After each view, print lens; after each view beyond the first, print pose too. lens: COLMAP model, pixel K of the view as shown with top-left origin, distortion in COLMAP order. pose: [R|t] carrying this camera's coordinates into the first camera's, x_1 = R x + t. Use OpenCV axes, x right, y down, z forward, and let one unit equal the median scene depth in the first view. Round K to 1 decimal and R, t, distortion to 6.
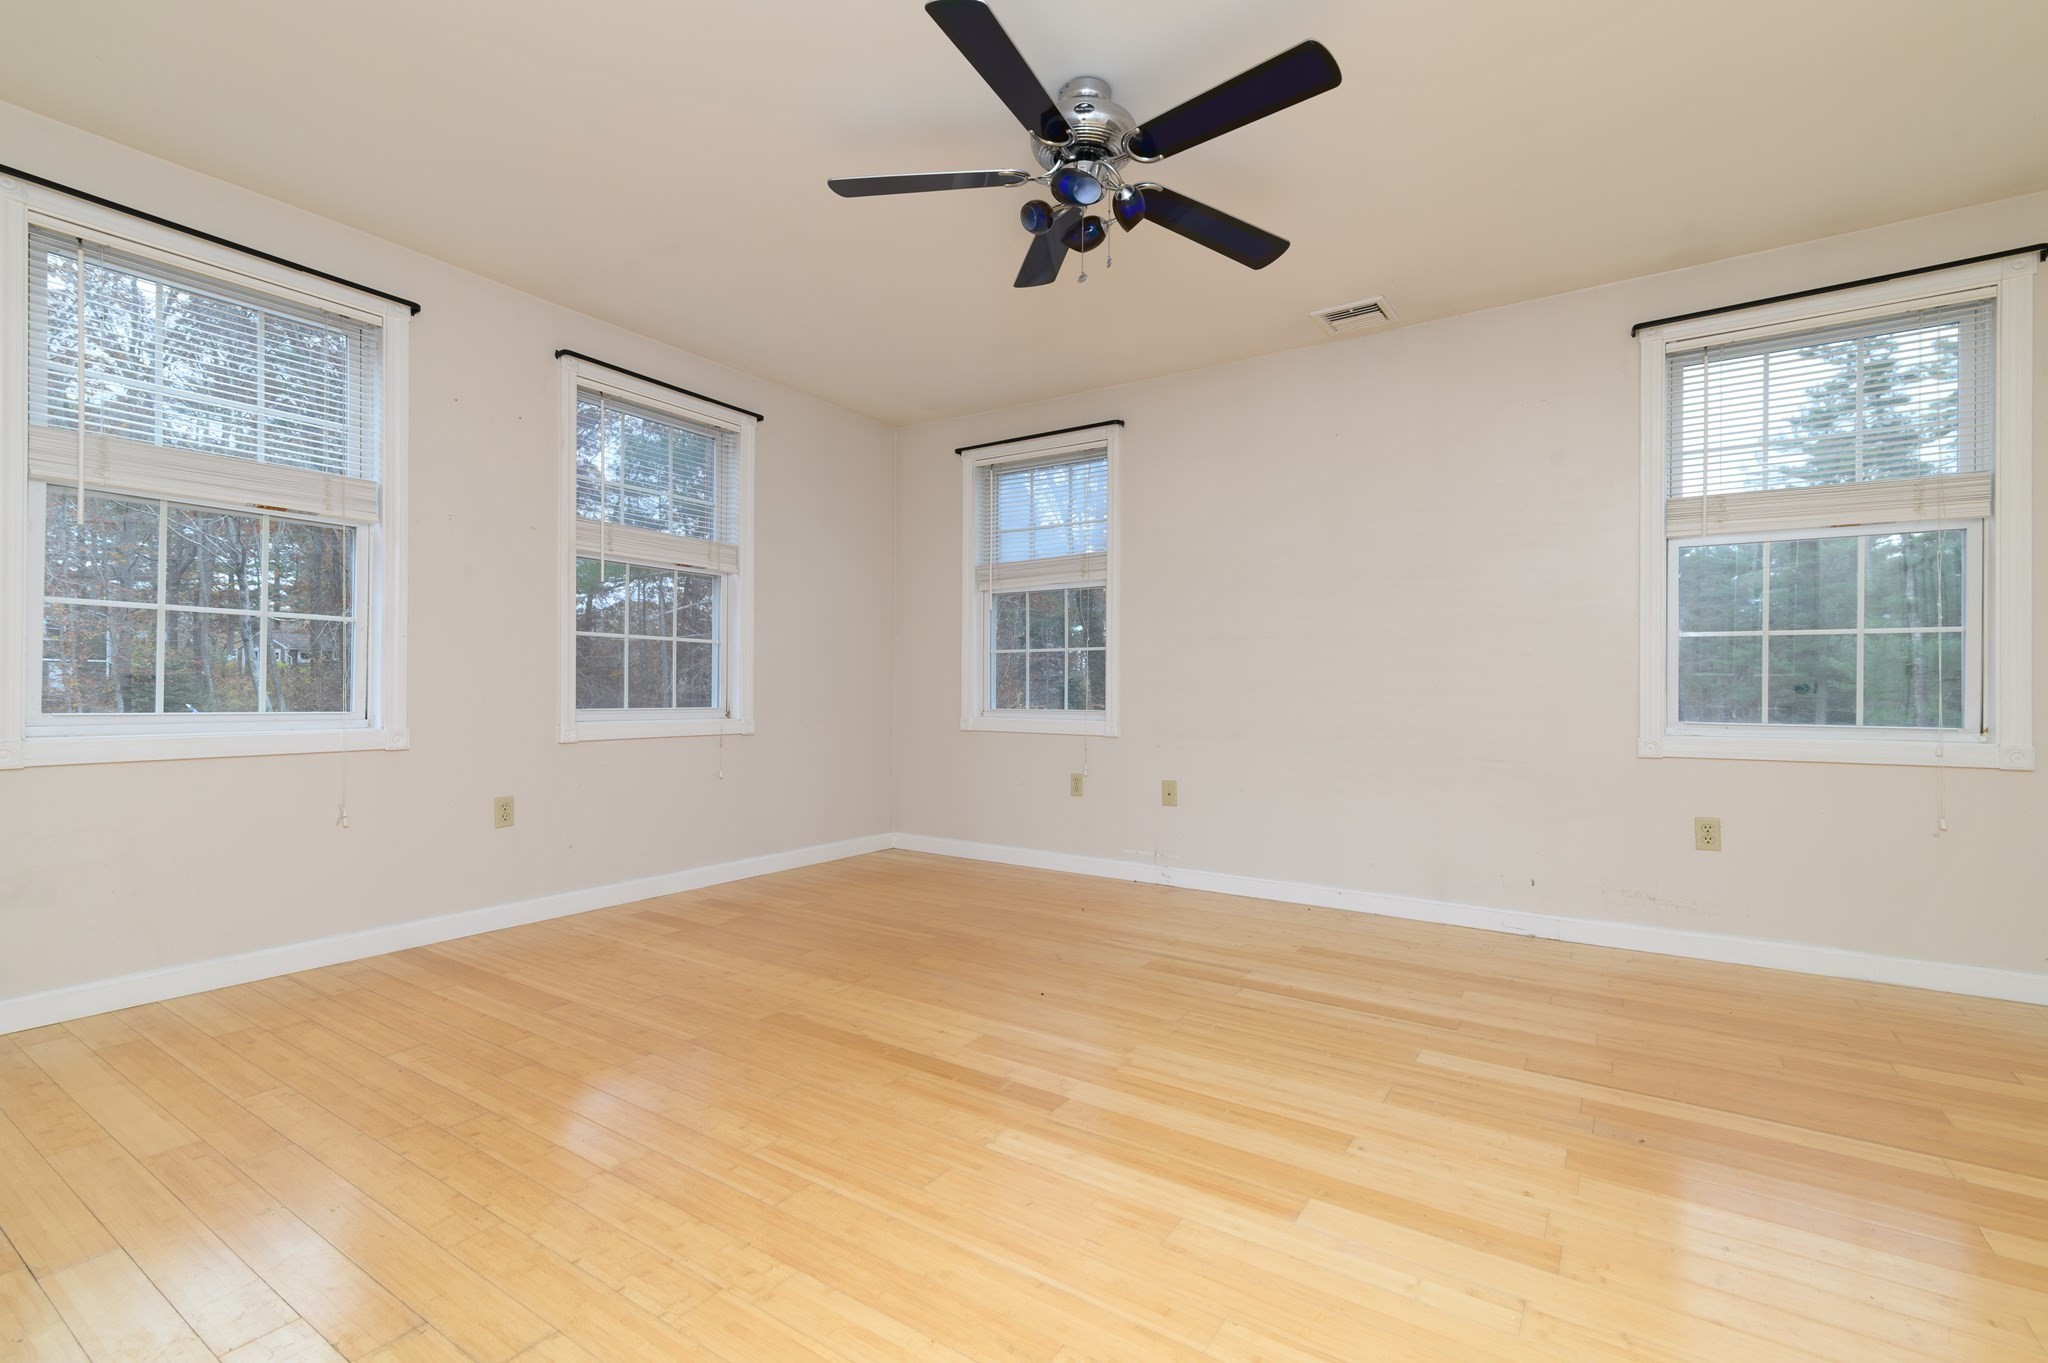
lens RADIAL K [[921.9, 0, 1022.1], [0, 921.9, 680.3], [0, 0, 1]] dist [0.014278, -0.001431]
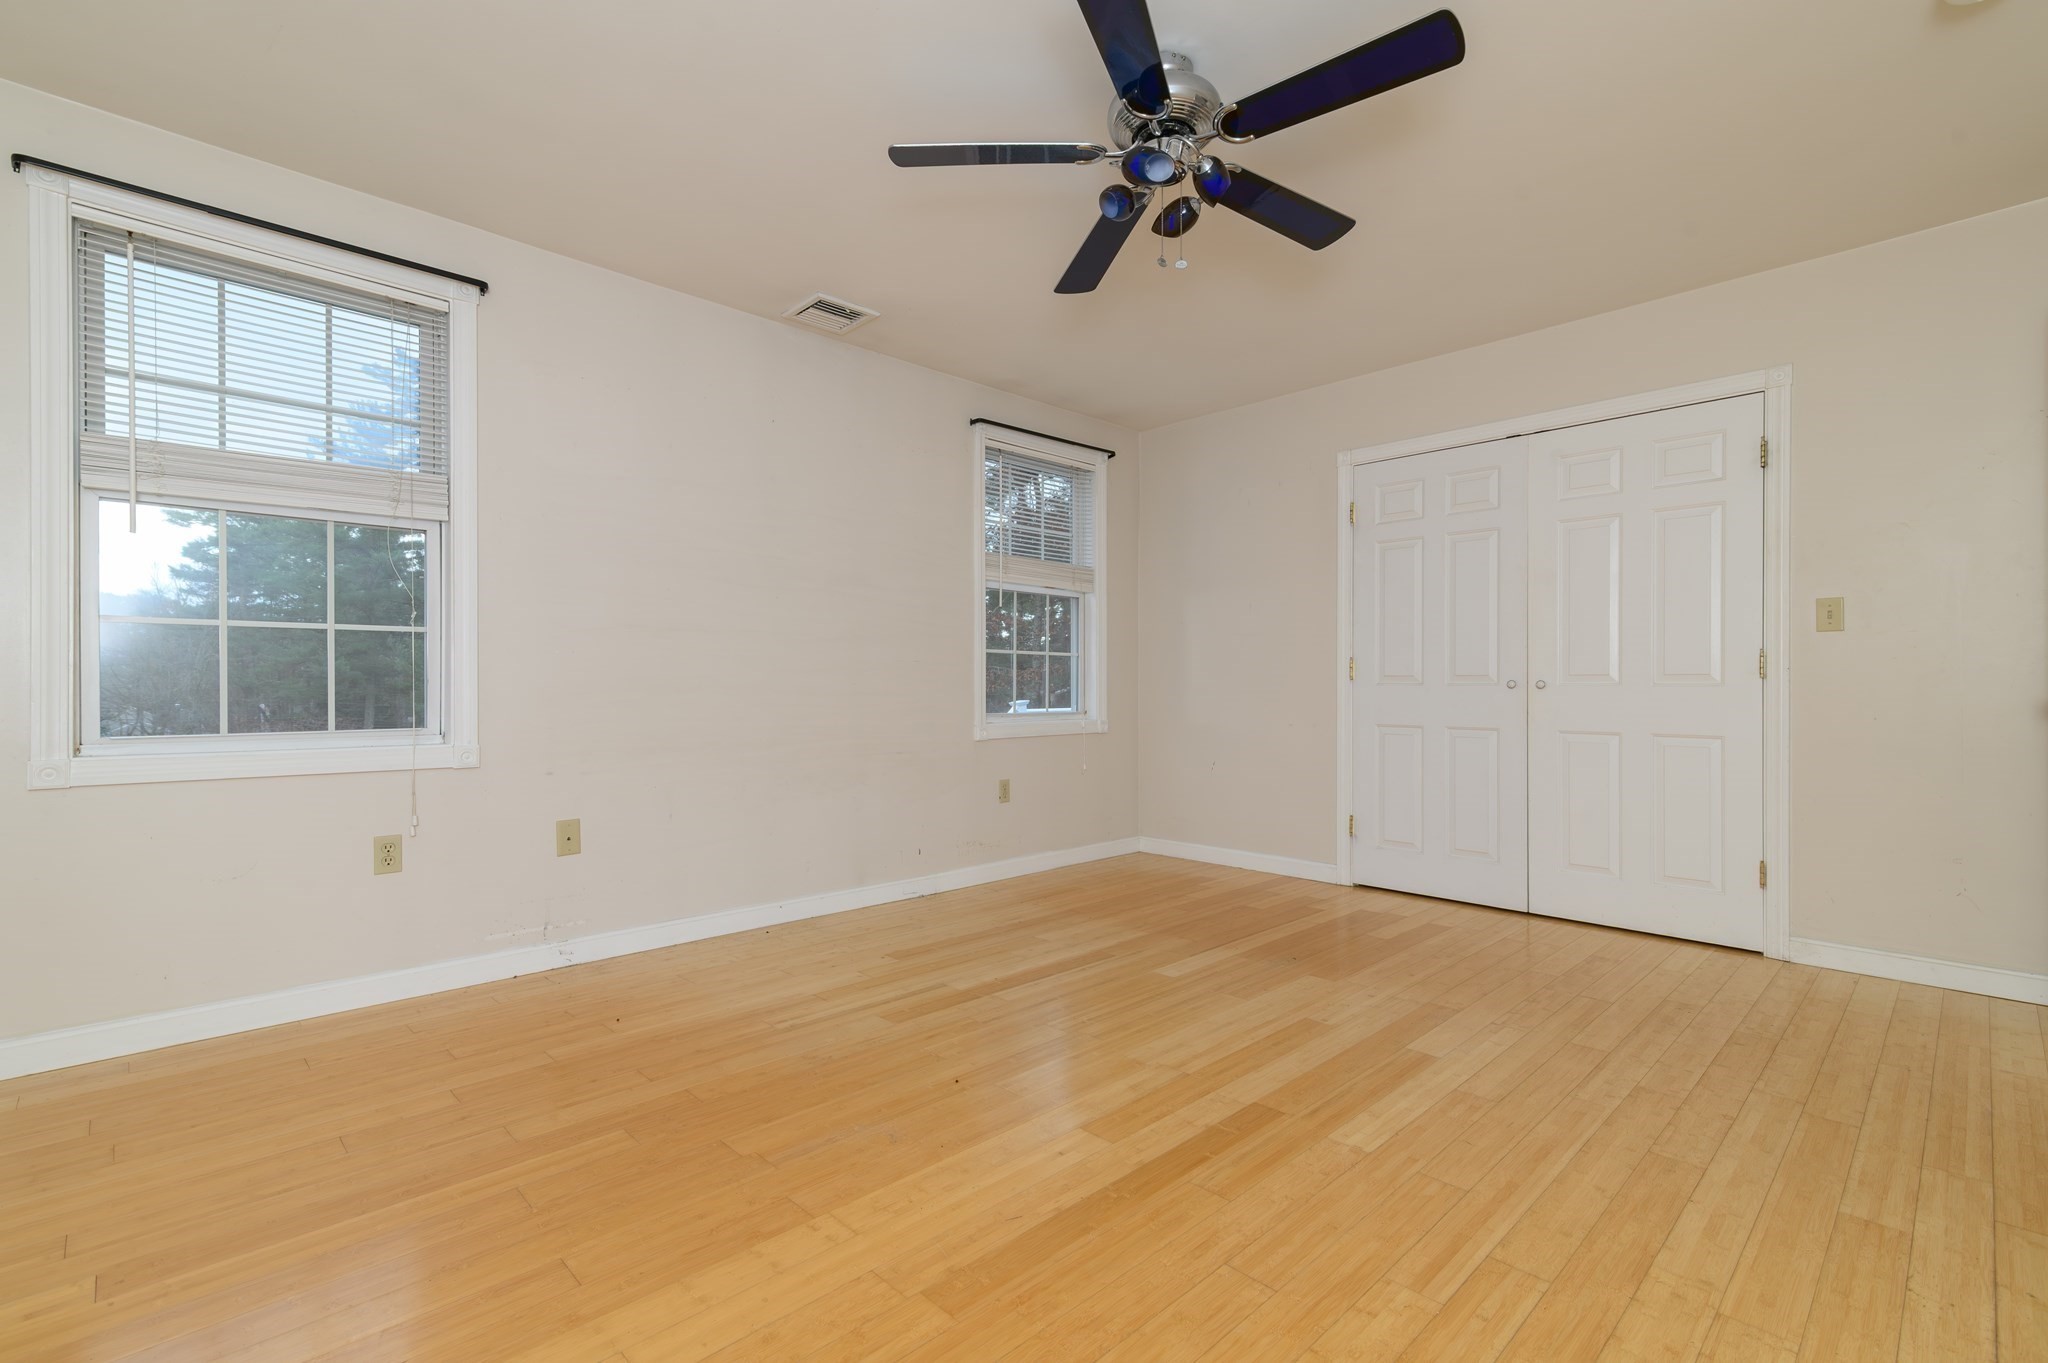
lens RADIAL K [[921.9, 0, 1024.4], [0, 921.9, 687.3], [0, 0, 1]] dist [0.014278, -0.001431]
pose [[0.206305, -0.004985, 0.978475, -0.786245], [-0.006871, 0.999955, 0.006543, -0.004247], [-0.978464, -0.008073, 0.206261, 0.830524]]
